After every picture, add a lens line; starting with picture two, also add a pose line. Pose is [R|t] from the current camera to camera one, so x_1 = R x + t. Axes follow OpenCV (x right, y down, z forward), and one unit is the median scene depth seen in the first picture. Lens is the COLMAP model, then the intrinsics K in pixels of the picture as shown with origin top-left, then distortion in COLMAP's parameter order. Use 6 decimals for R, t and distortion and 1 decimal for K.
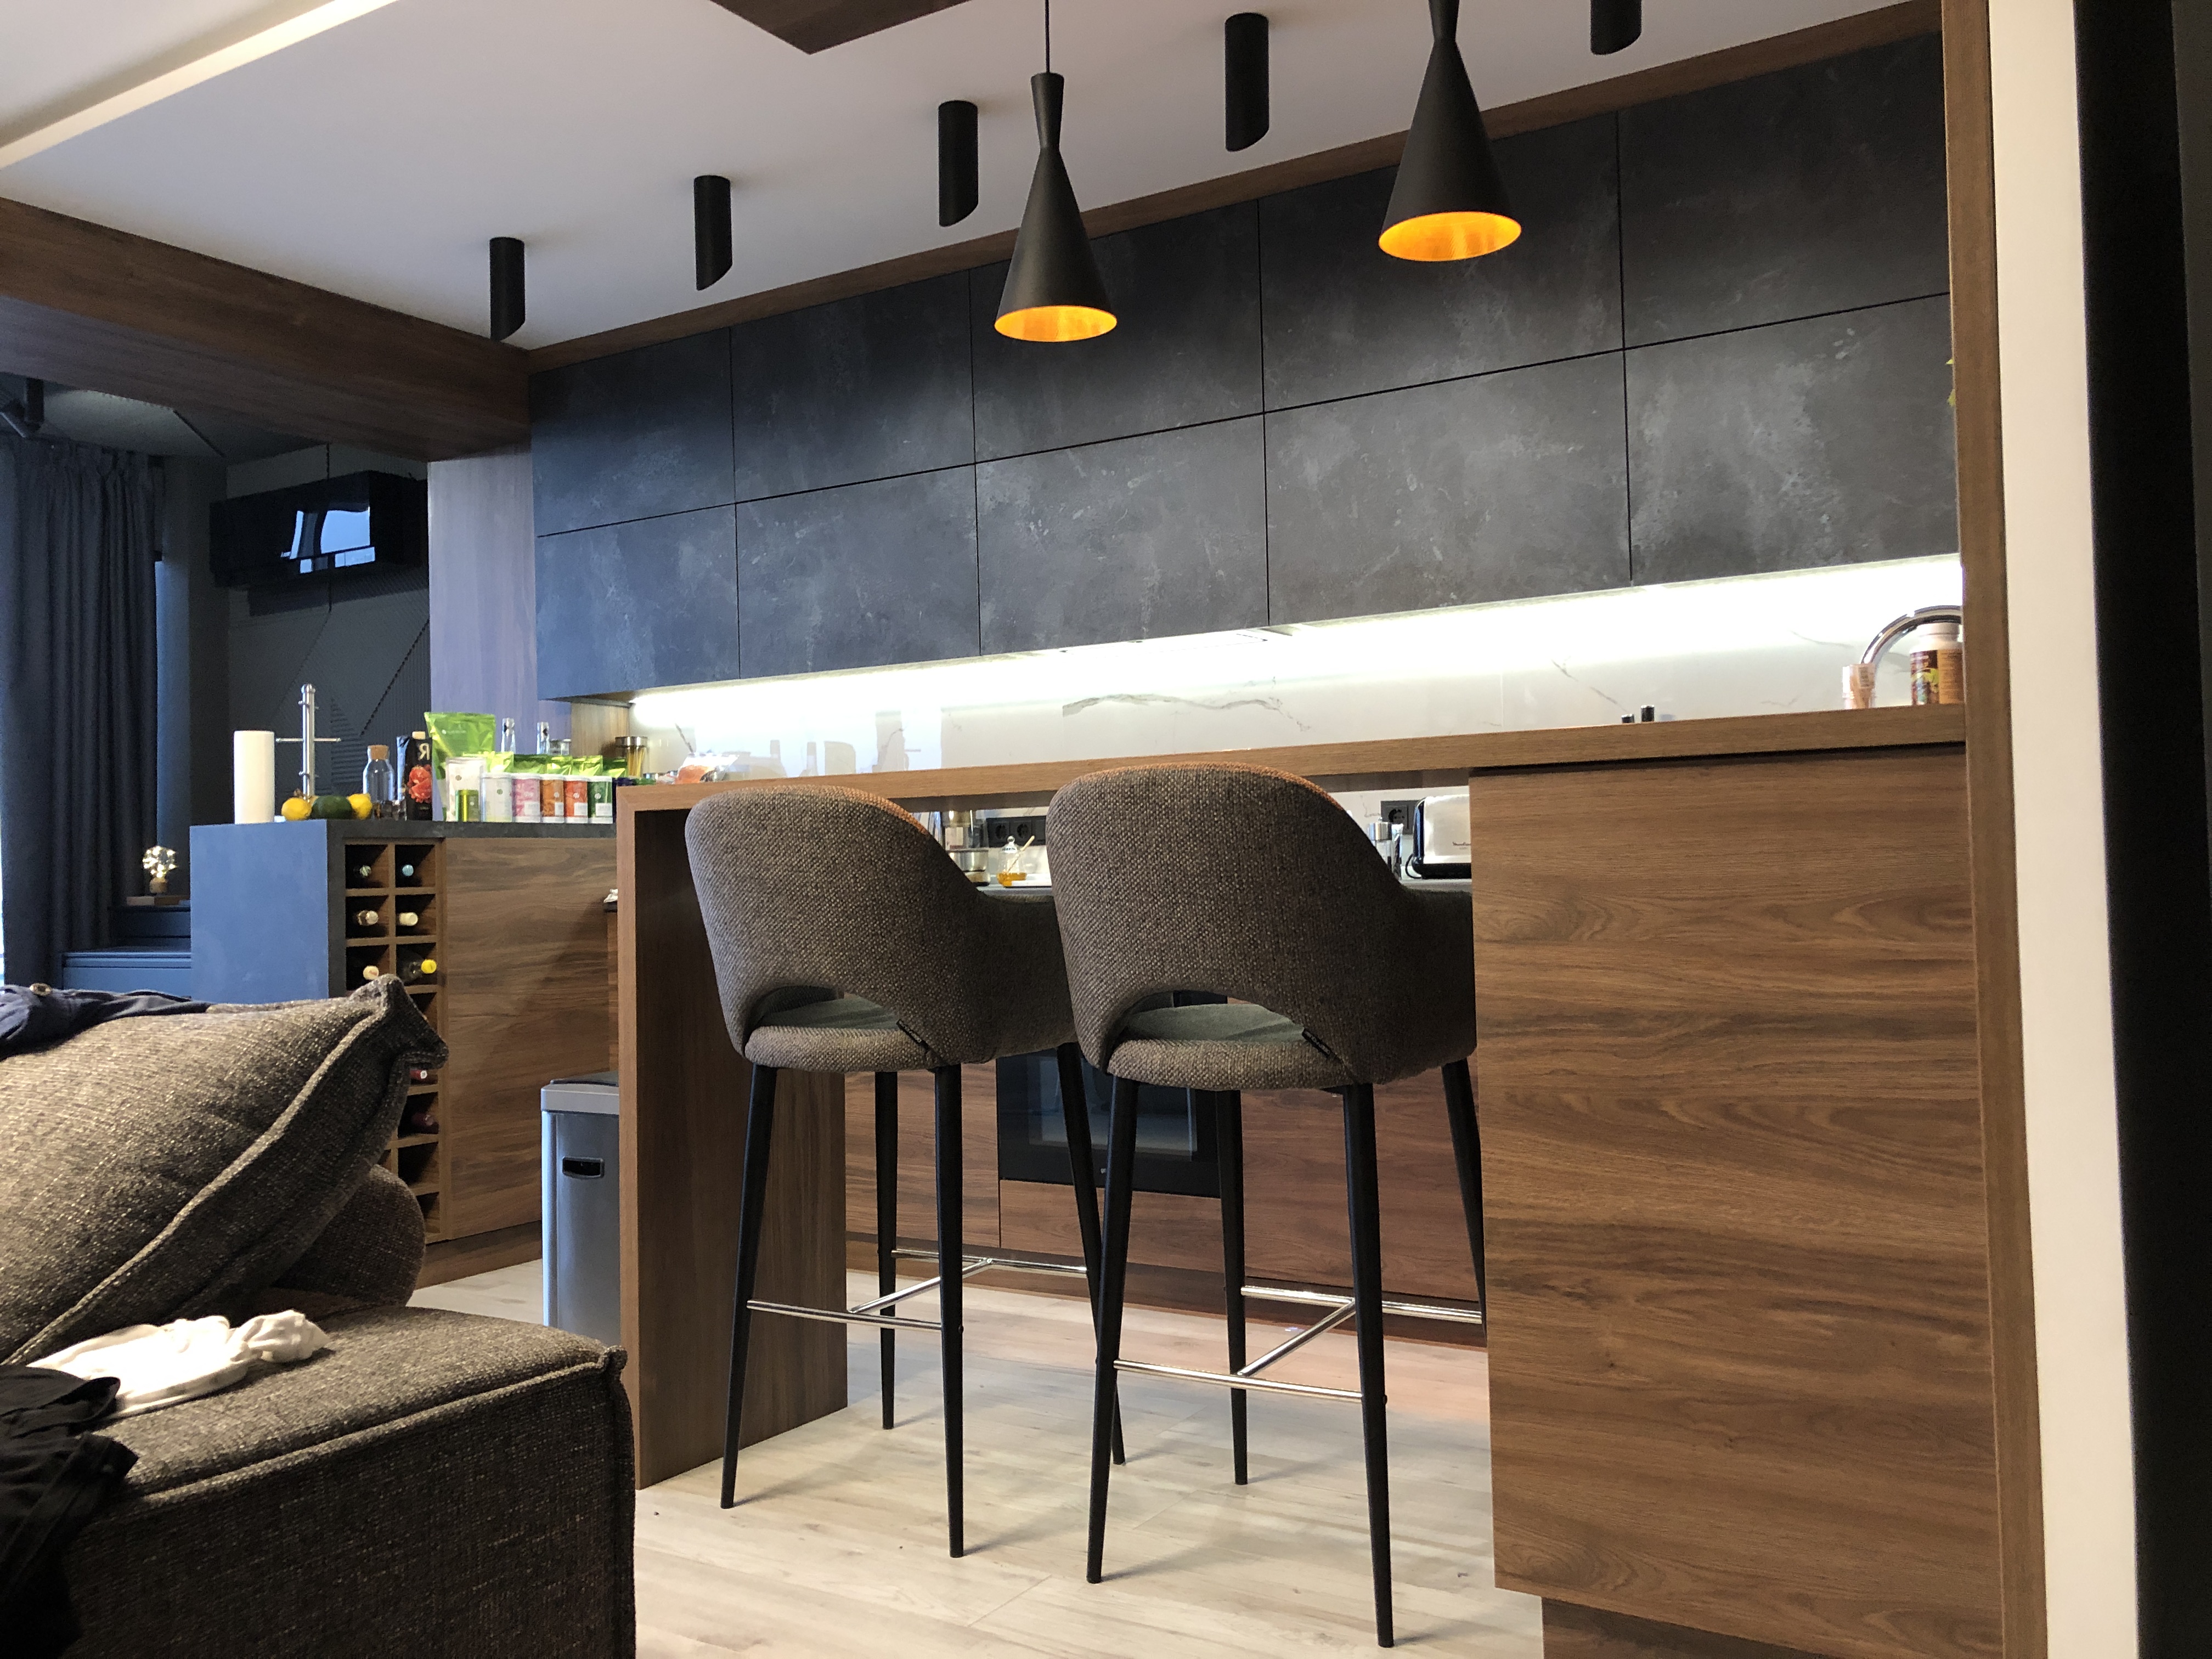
lens RADIAL K [[1801.3, 0, 1099.3], [0, 1801.3, 837.1], [0, 0, 1]] dist [0.030945, -0.036404]
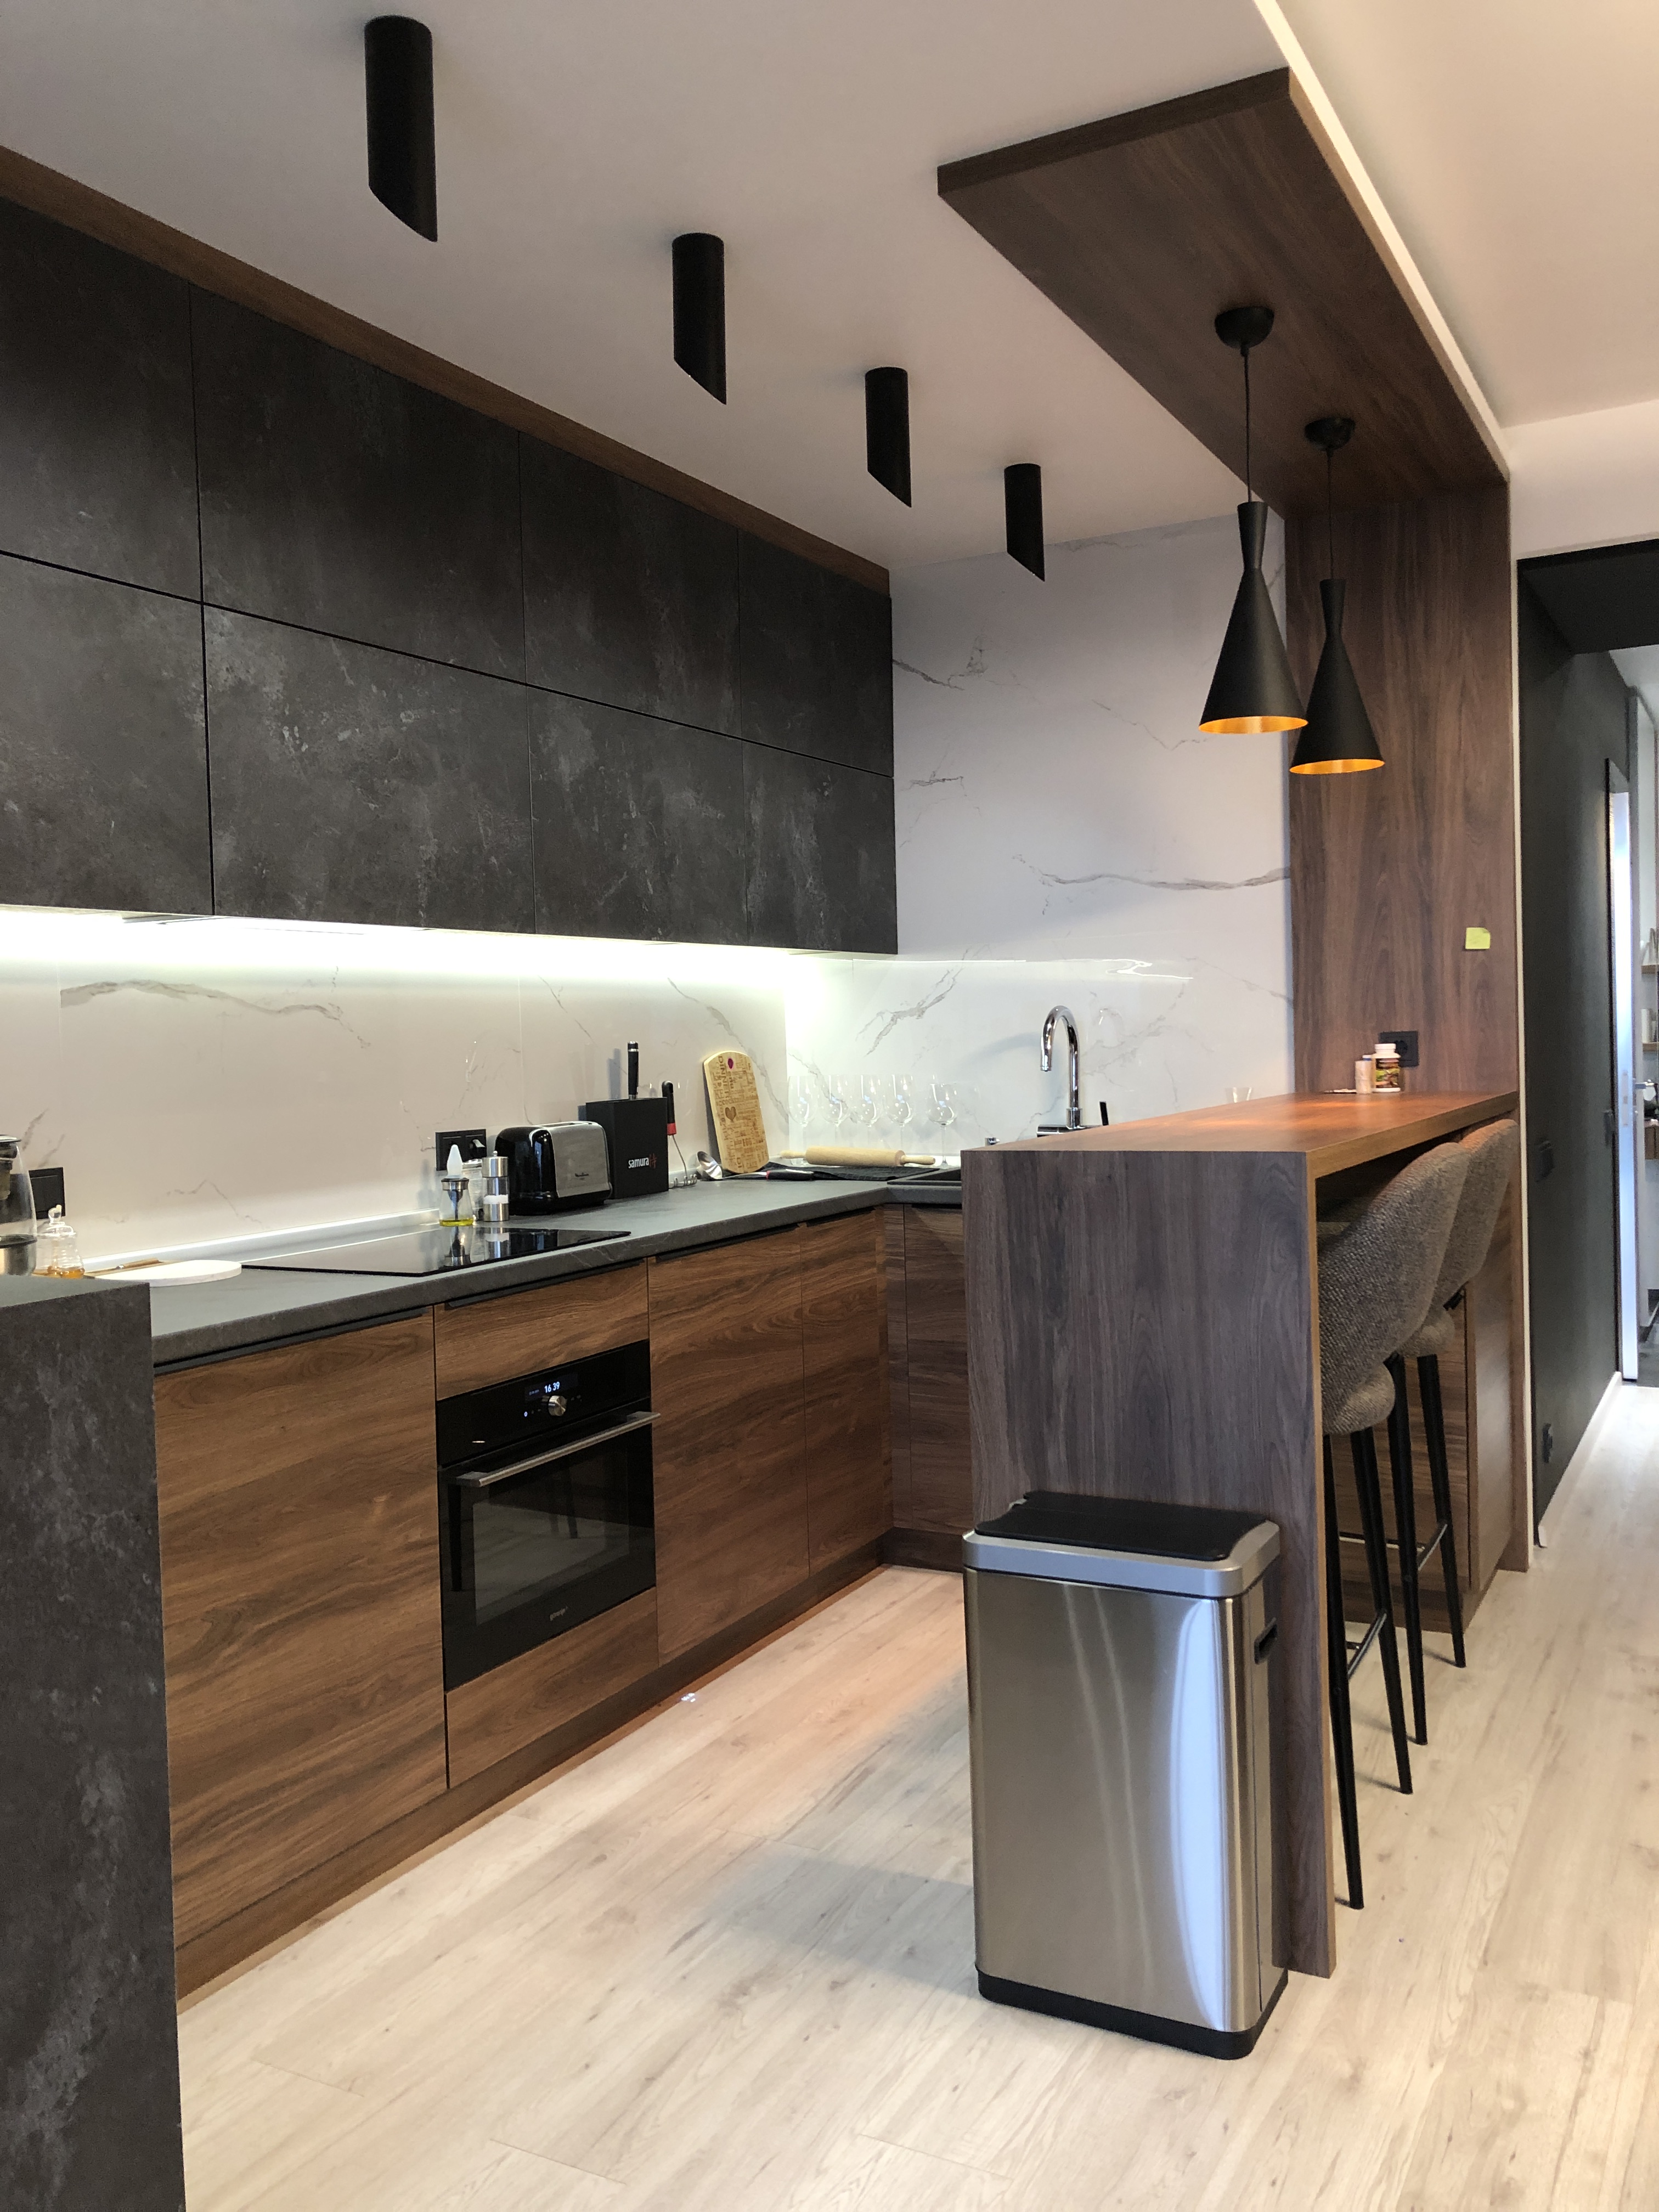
lens RADIAL K [[1801.3, 0, 829.1], [0, 1801.3, 1088.7], [0, 0, 1]] dist [0.030945, -0.036404]
pose [[-0.067741, -0.004103, 0.997694, -0.714383], [0.015344, 0.999869, 0.005153, -0.041388], [-0.997585, 0.015657, -0.067669, 0.844609]]
